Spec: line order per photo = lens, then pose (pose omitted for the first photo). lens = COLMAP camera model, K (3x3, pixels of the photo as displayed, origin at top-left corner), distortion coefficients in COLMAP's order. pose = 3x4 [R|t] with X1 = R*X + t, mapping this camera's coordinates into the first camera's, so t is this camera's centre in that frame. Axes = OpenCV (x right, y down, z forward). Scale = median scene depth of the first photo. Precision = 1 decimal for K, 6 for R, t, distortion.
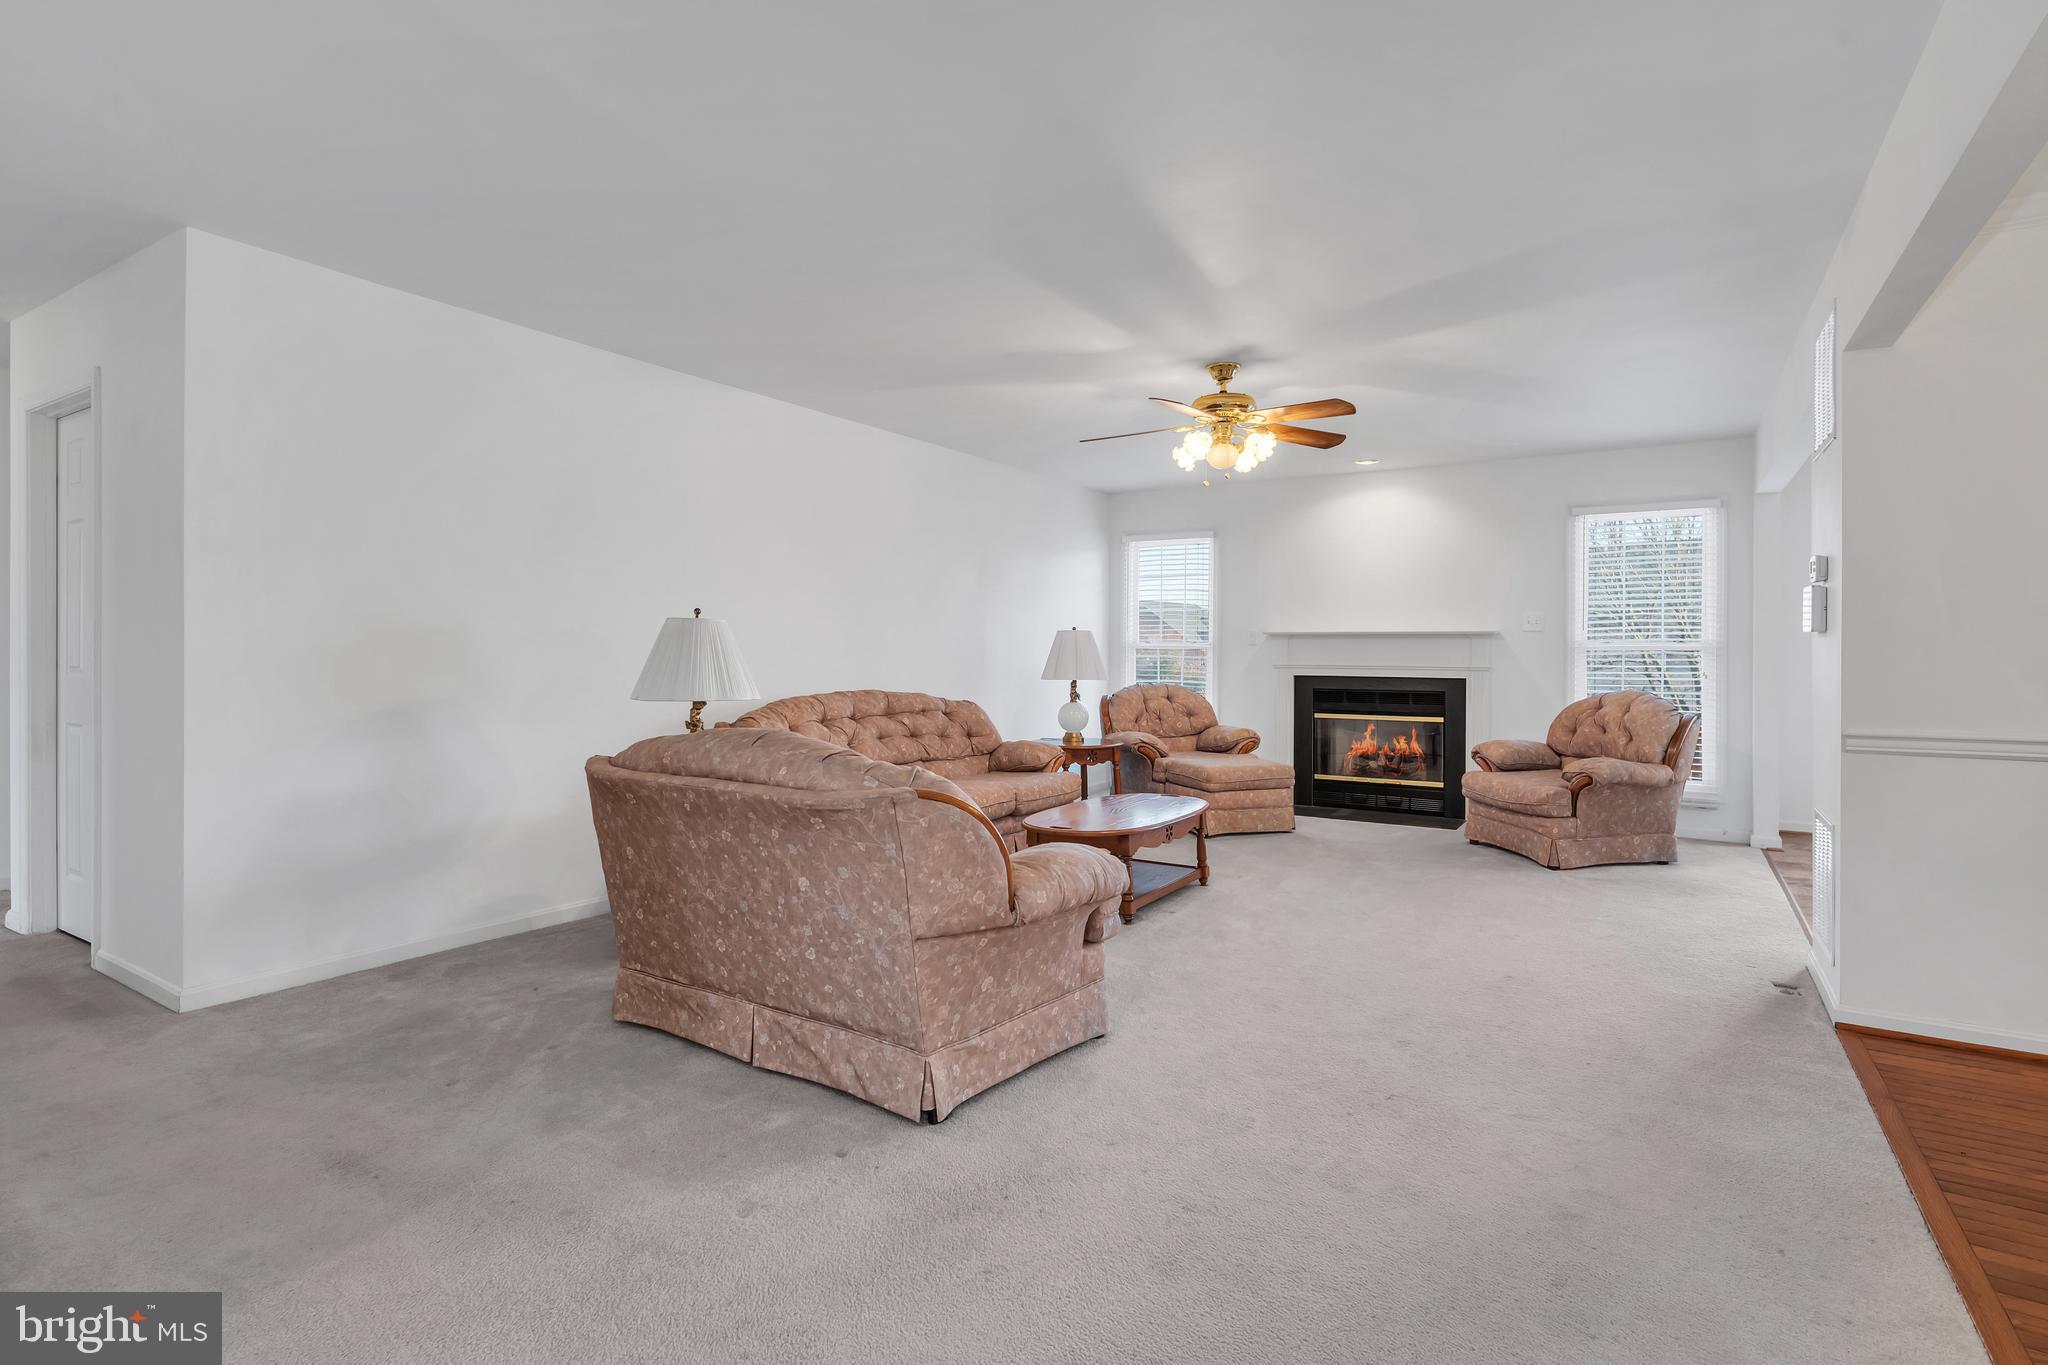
lens RADIAL K [[1012.1, 0, 1032.6], [0, 1012.1, 653.7], [0, 0, 1]] dist [0.002359, -0.003368]
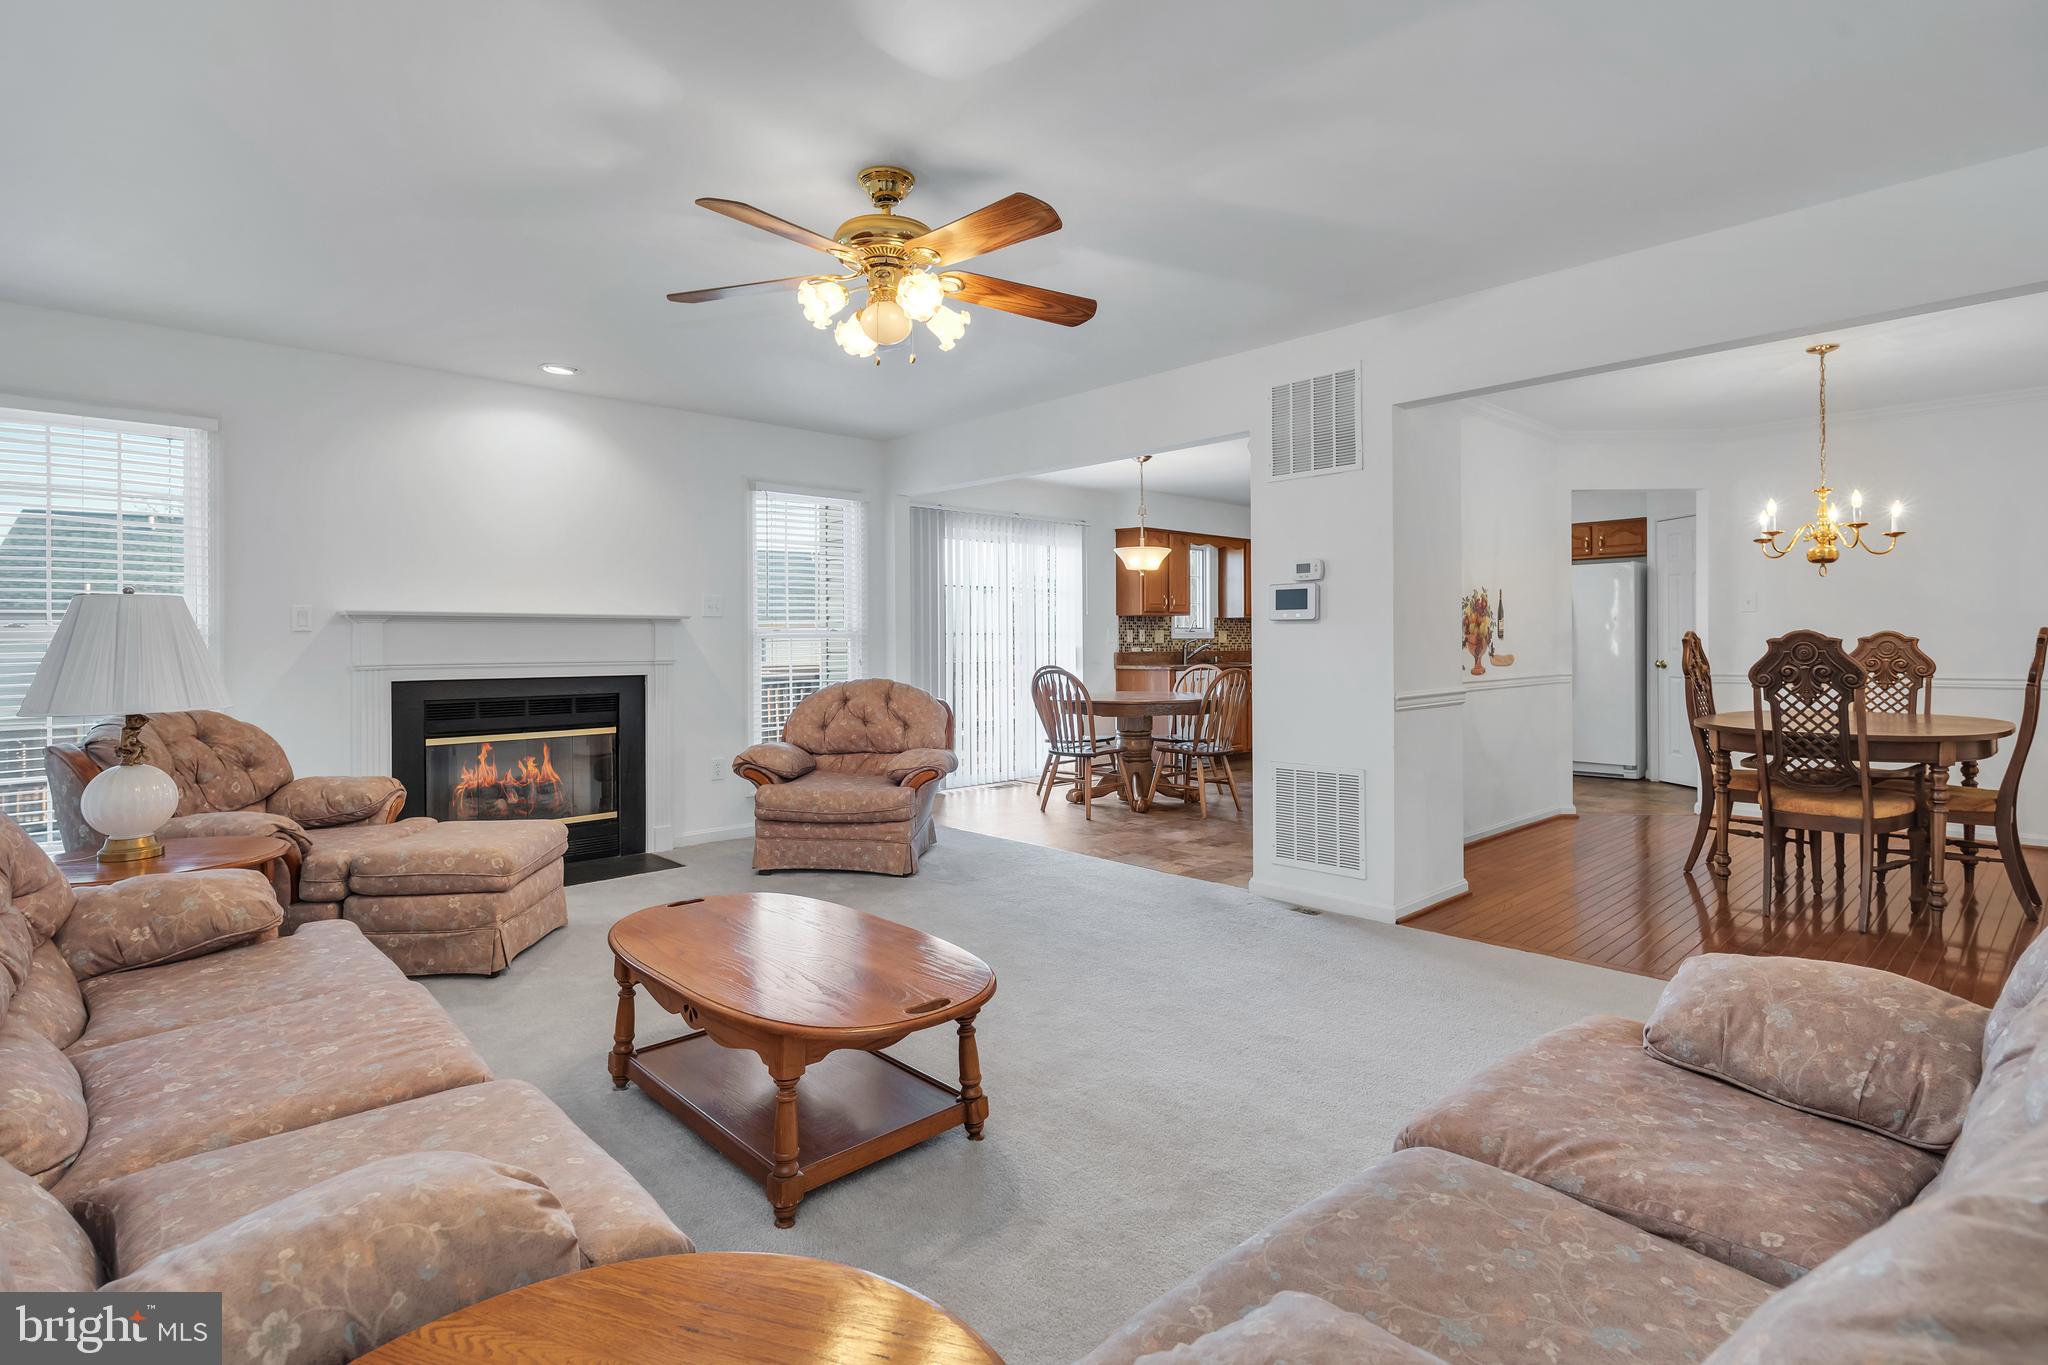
lens RADIAL K [[1012.1, 0, 1027.5], [0, 1012.1, 641.4], [0, 0, 1]] dist [0.002359, -0.003368]
pose [[0.268234, -0.006750, 0.963330, -0.288707], [0.011089, 0.999931, 0.003919, -0.001795], [-0.963290, 0.009631, 0.268290, 0.557212]]
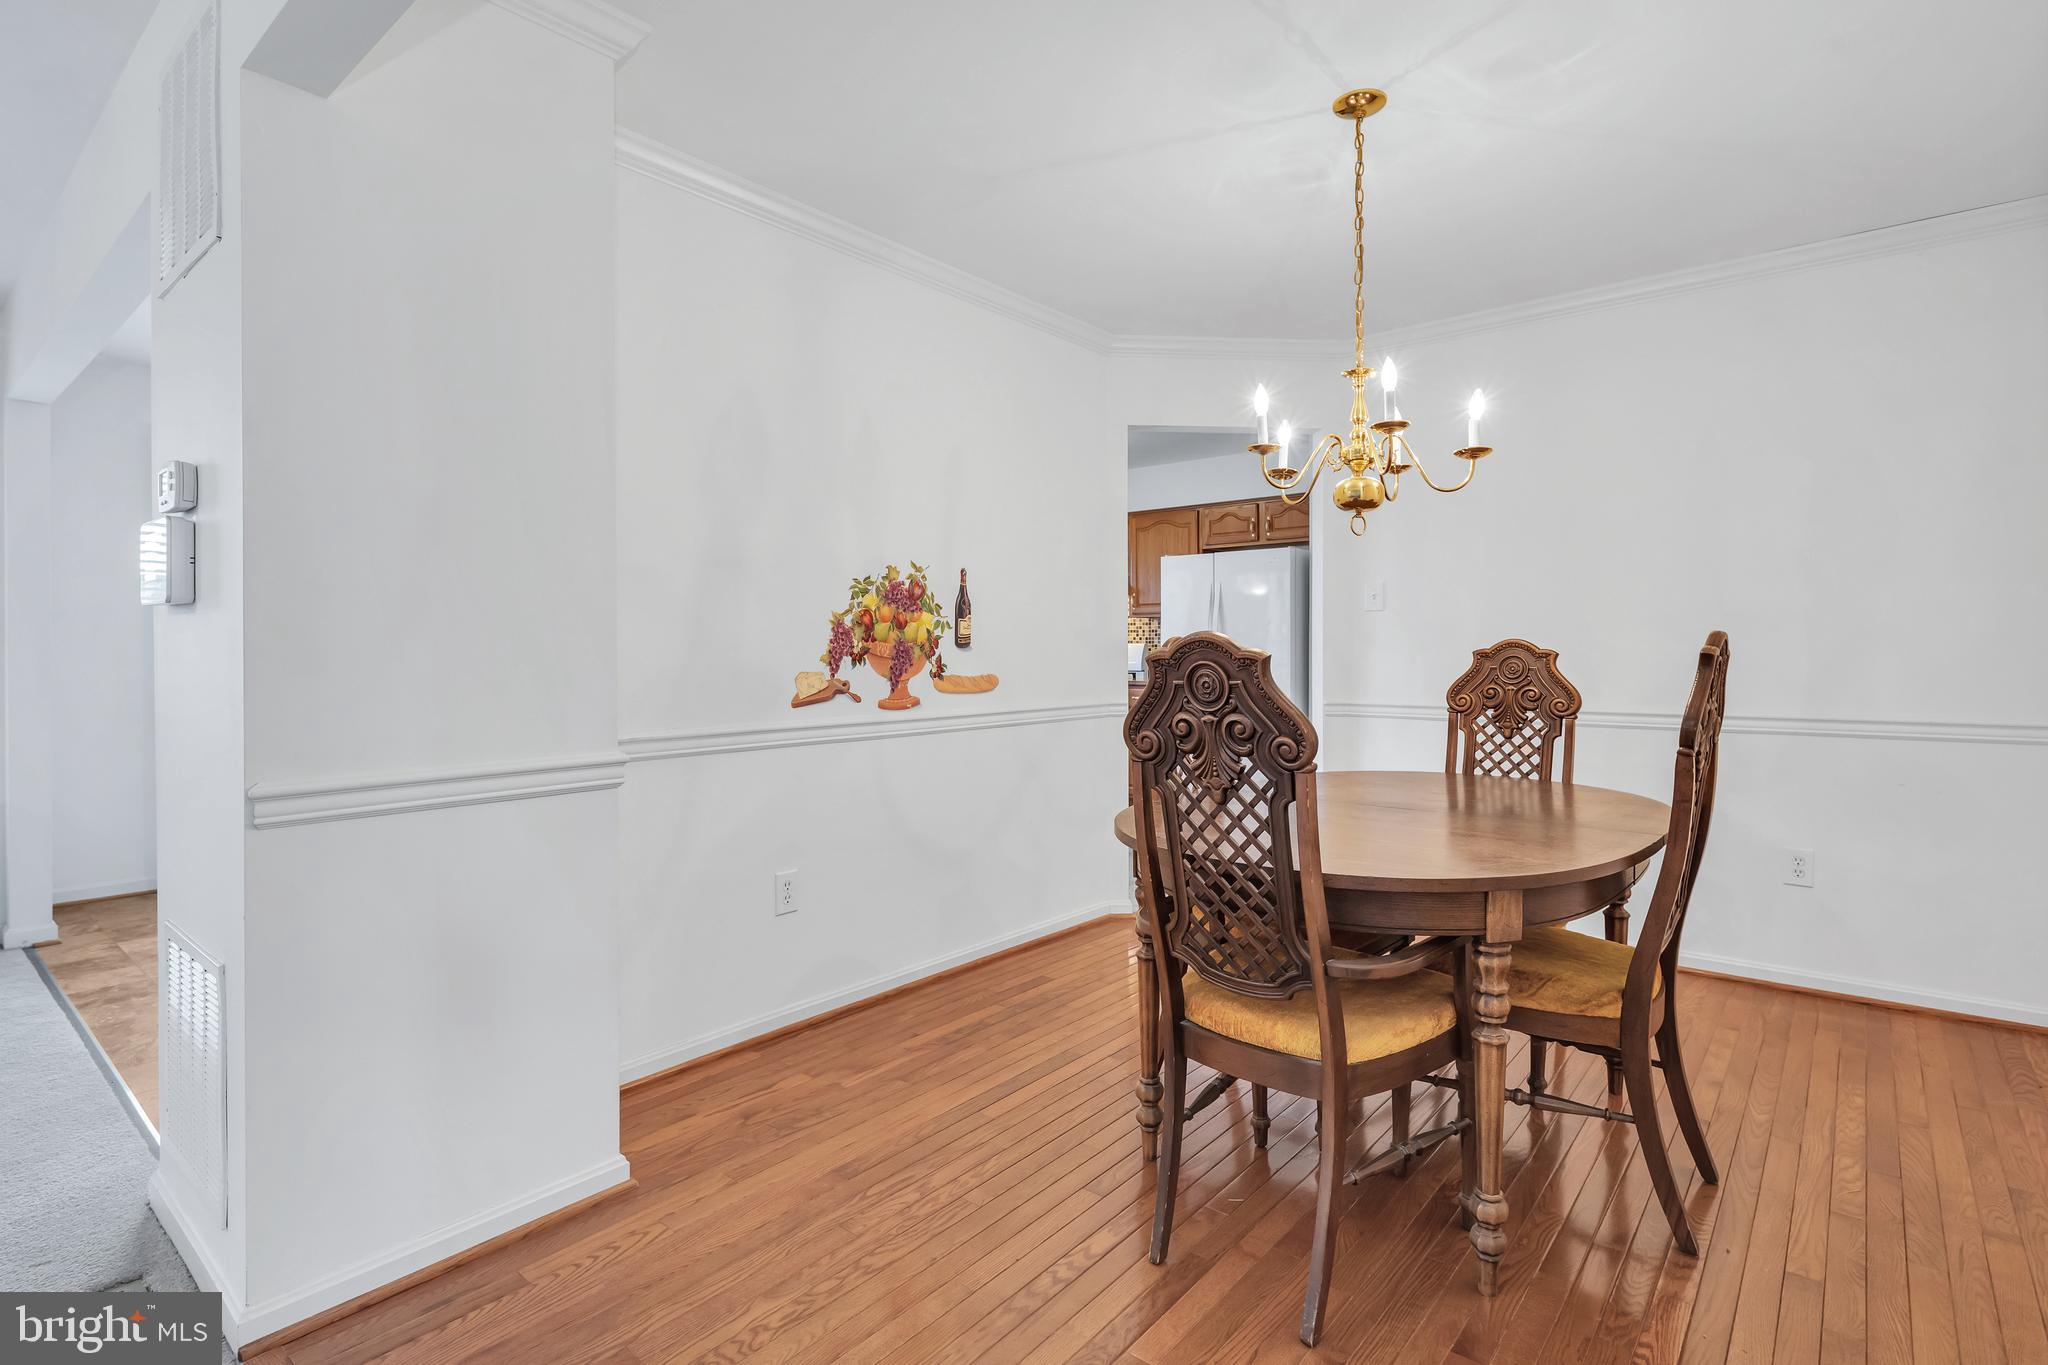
lens RADIAL K [[1012.1, 0, 1033.2], [0, 1012.1, 649.4], [0, 0, 1]] dist [0.002359, -0.003368]
pose [[0.143413, -0.005872, 0.989646, 0.172539], [0.006395, 0.999967, 0.005007, 0.001705], [-0.989642, 0.005610, 0.143445, 0.264887]]
